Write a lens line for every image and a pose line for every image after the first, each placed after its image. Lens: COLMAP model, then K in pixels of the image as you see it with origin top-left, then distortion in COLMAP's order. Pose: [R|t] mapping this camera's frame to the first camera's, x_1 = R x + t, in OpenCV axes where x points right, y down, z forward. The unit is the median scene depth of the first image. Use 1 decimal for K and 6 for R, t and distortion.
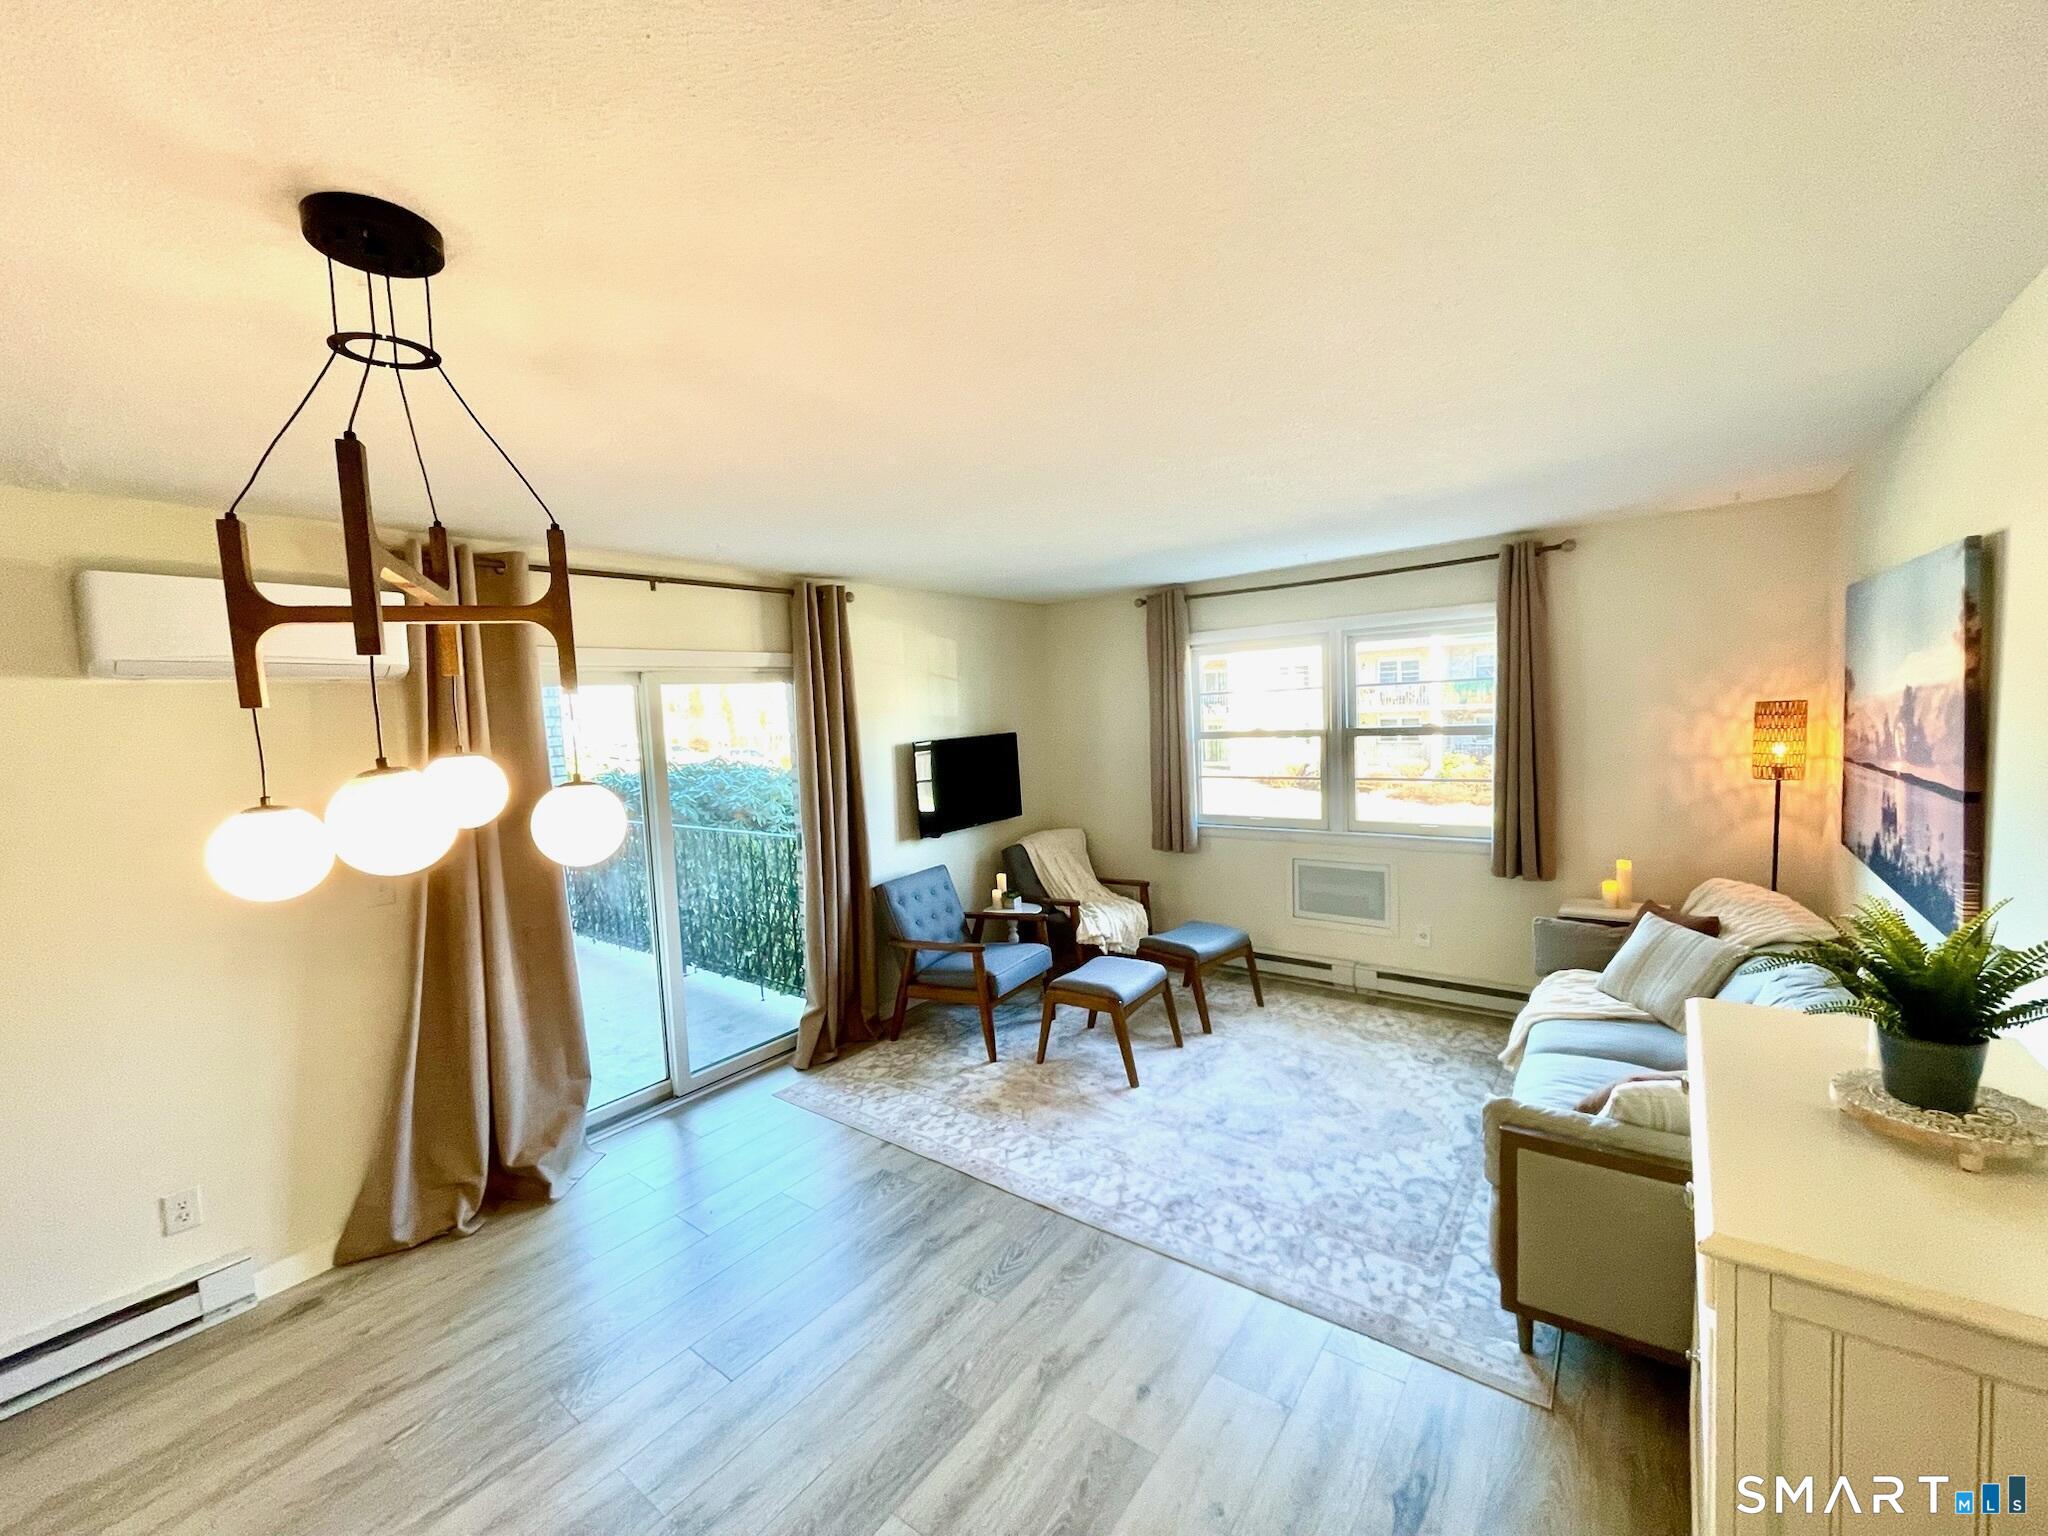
lens RADIAL K [[822.7, 0, 1034.3], [0, 822.7, 769.2], [0, 0, 1]] dist [-0.003253, -0.000284]
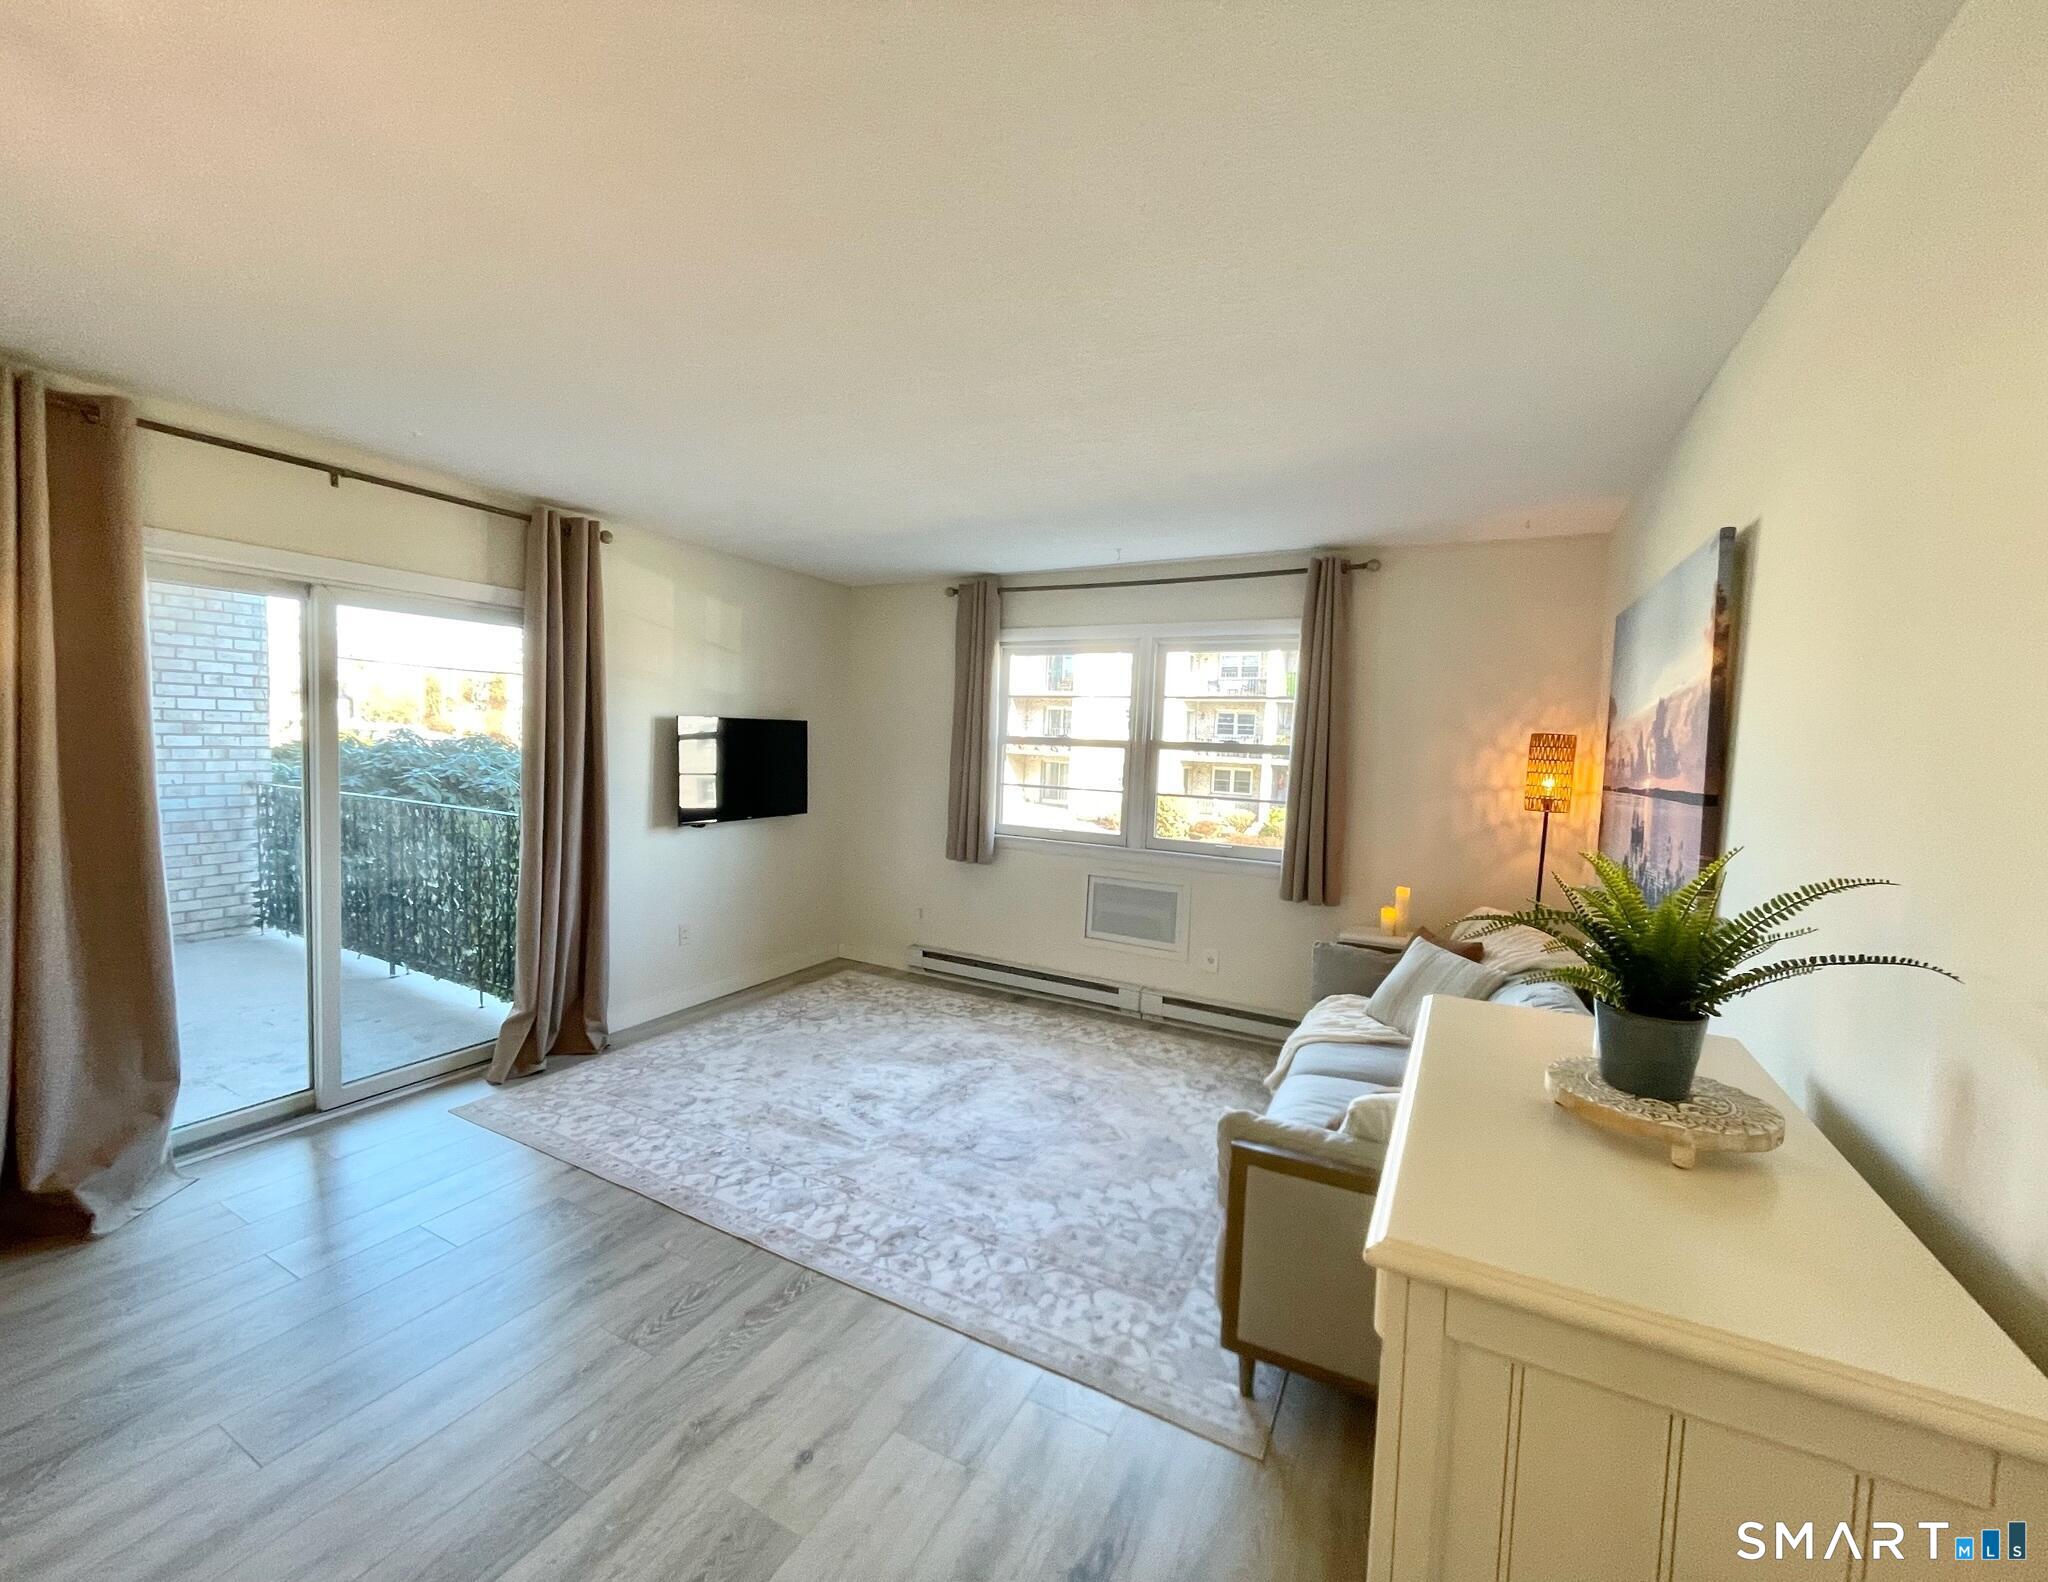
lens RADIAL K [[847.2, 0, 1005.2], [0, 847.2, 794.2], [0, 0, 1]] dist [-0.001714, -0.000856]
pose [[0.985371, 0.074914, 0.153072, 0.092131], [-0.073569, 0.997186, -0.014443, 0.053593], [-0.153723, 0.002971, 0.988109, 0.075963]]
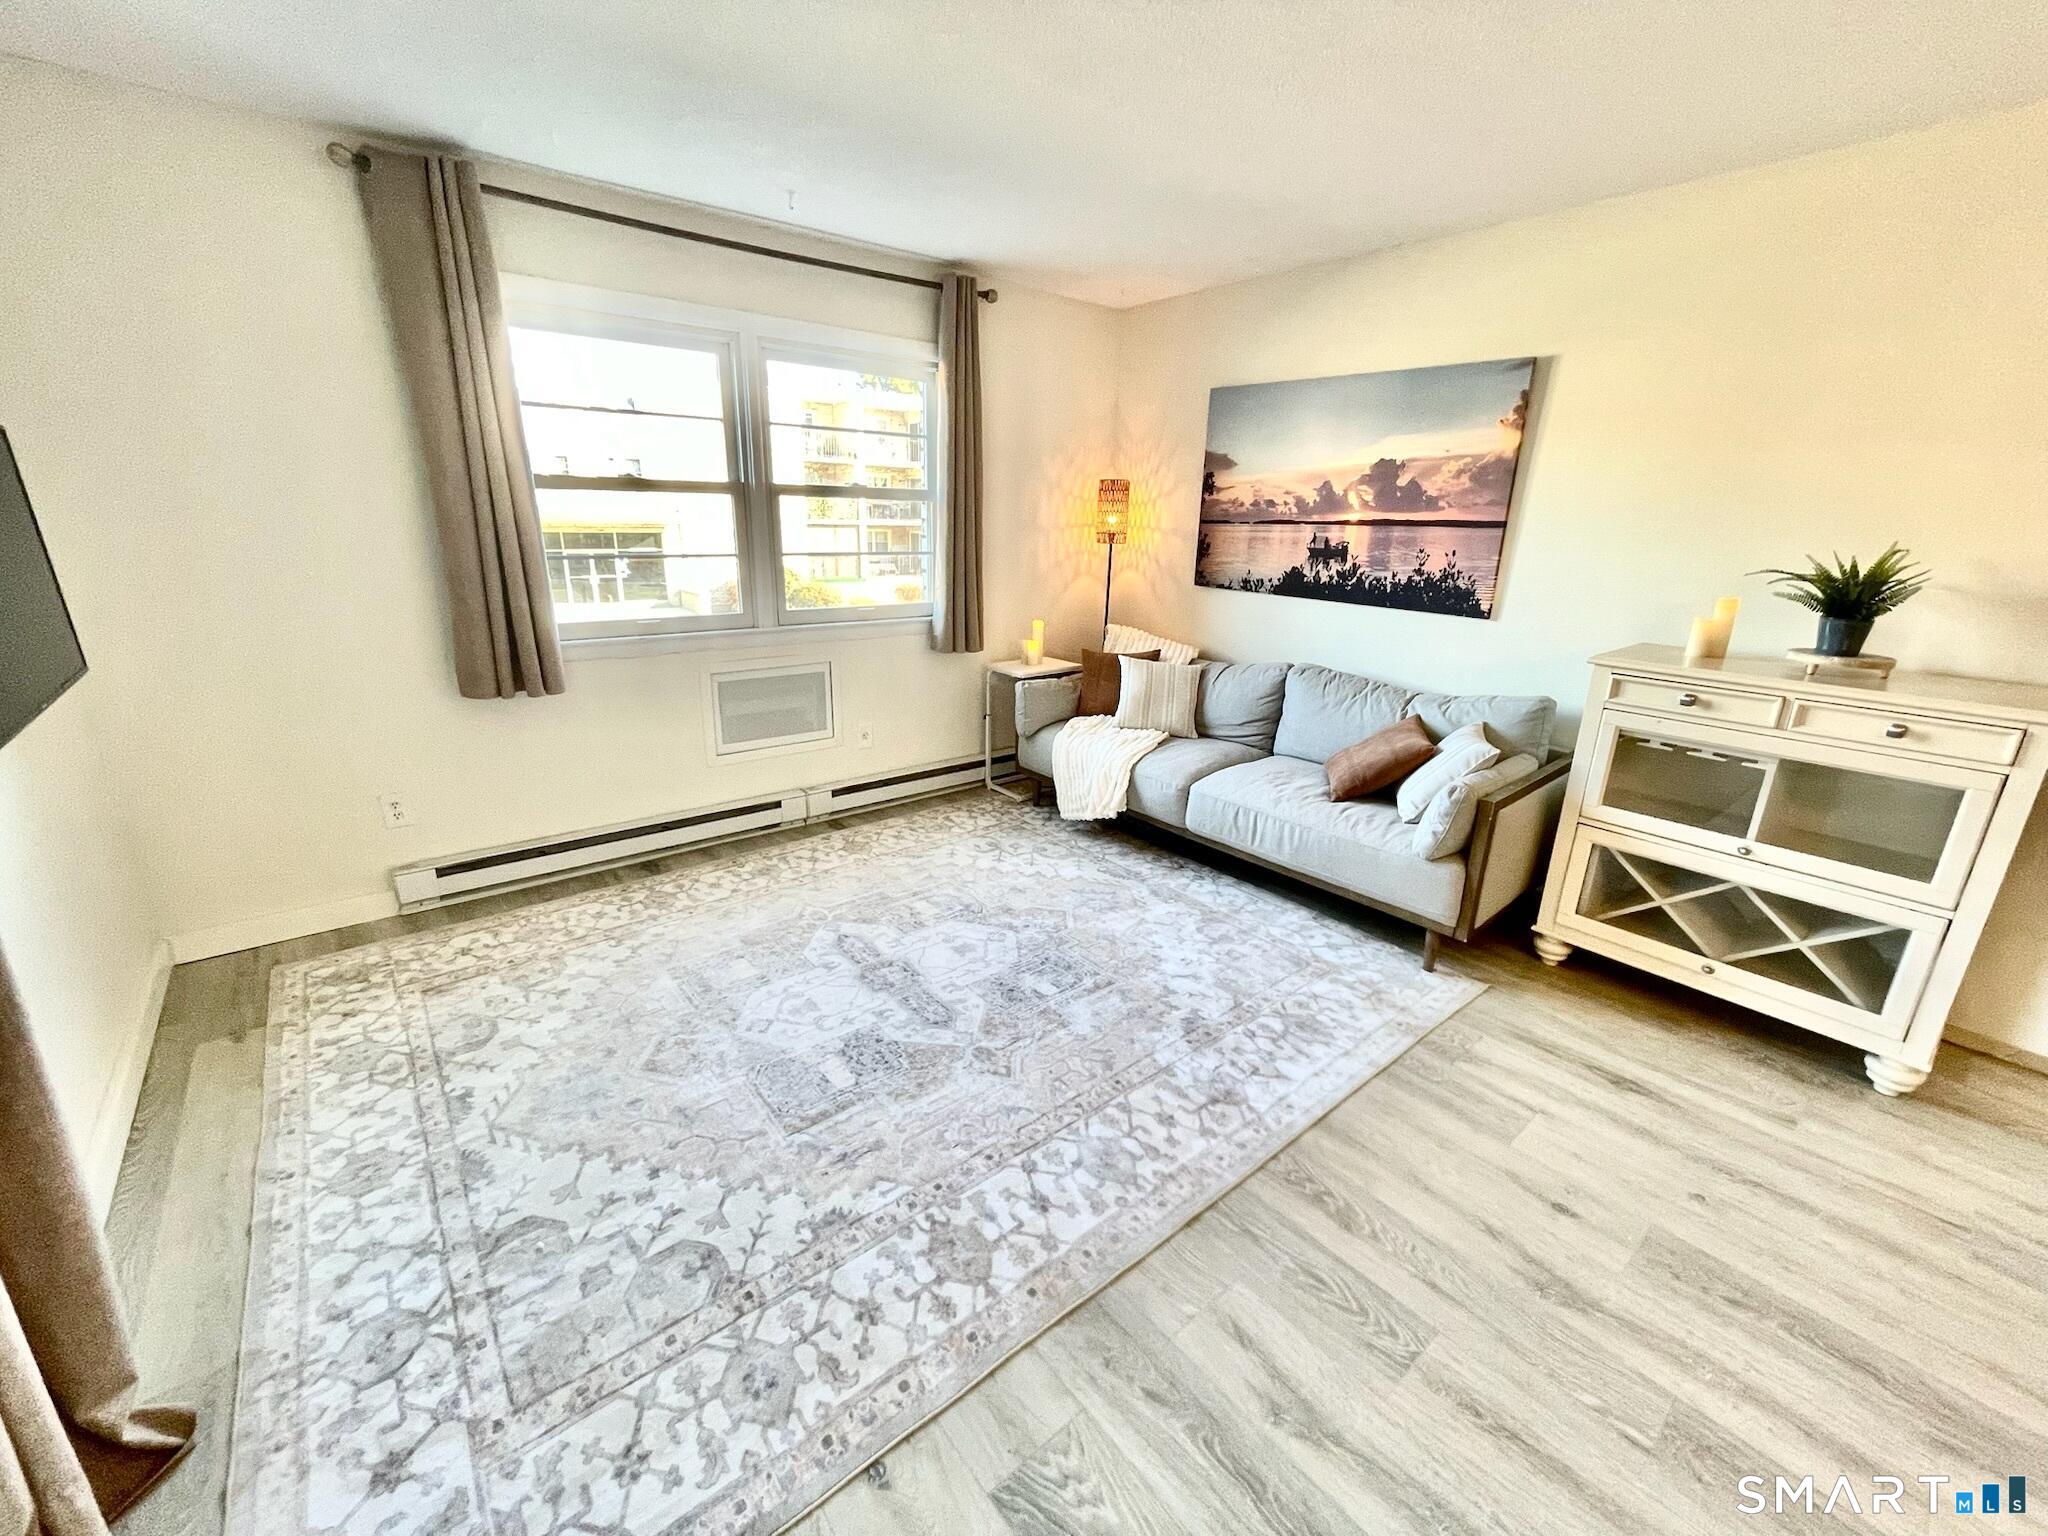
lens RADIAL K [[822.7, 0, 1015.9], [0, 822.7, 769.0], [0, 0, 1]] dist [-0.003253, -0.000284]
pose [[0.237153, -0.236787, 0.942173, -0.436089], [0.037361, 0.971346, 0.234714, 0.046999], [-0.970754, -0.020463, 0.239205, 0.830243]]
